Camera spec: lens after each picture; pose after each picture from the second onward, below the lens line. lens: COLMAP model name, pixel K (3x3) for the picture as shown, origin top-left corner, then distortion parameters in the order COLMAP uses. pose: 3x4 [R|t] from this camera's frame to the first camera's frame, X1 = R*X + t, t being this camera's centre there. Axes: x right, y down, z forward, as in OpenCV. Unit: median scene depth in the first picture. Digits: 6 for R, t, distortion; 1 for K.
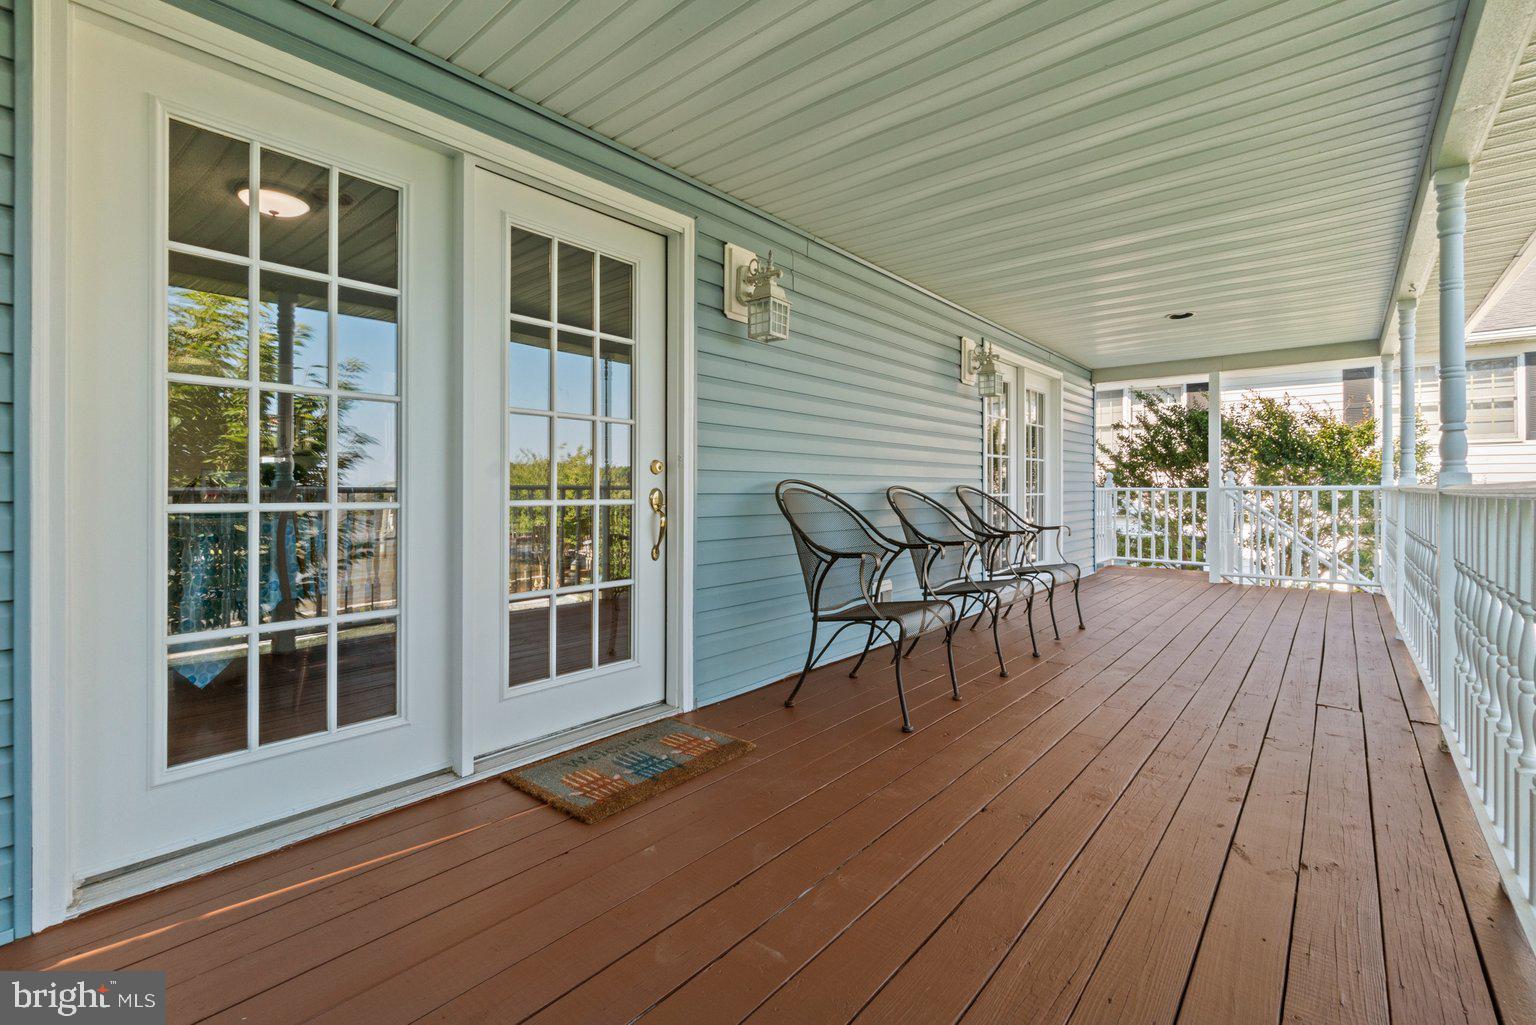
lens RADIAL K [[674.2, 0, 767.8], [0, 674.2, 494.3], [0, 0, 1]] dist [0.001739, 0.000148]
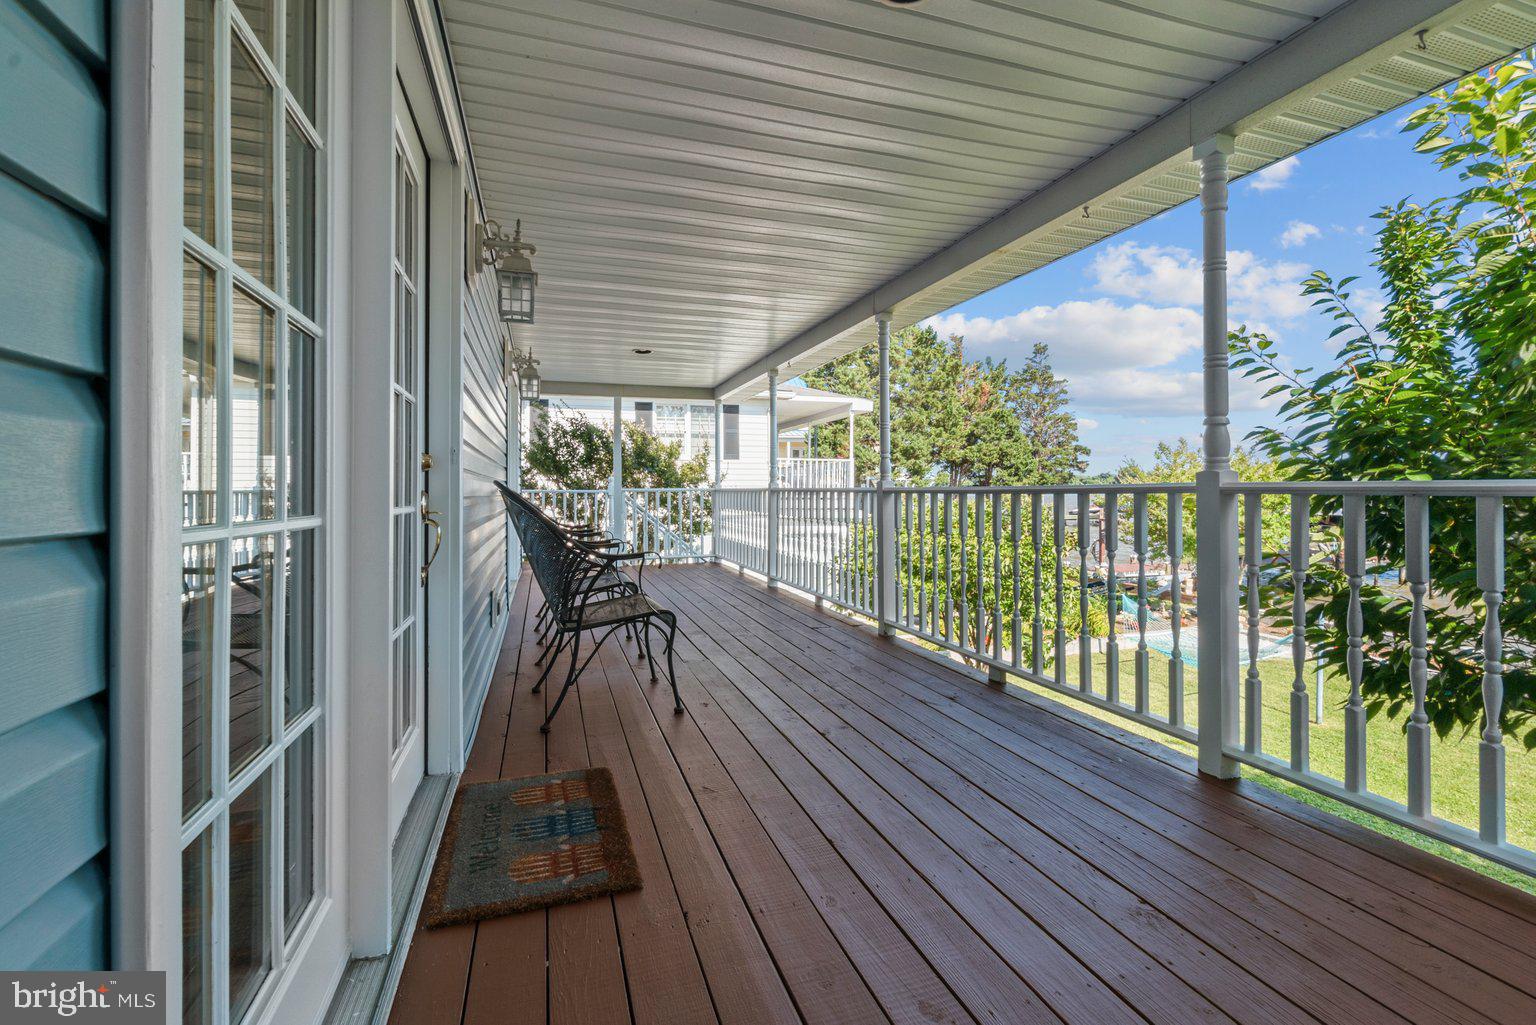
lens RADIAL K [[674.2, 0, 767.8], [0, 674.2, 494.3], [0, 0, 1]] dist [0.001739, 0.000148]
pose [[0.520315, -0.005489, 0.853957, -0.735495], [0.006503, 0.999976, 0.002465, -0.005411], [-0.853950, 0.004271, 0.520338, 0.342614]]
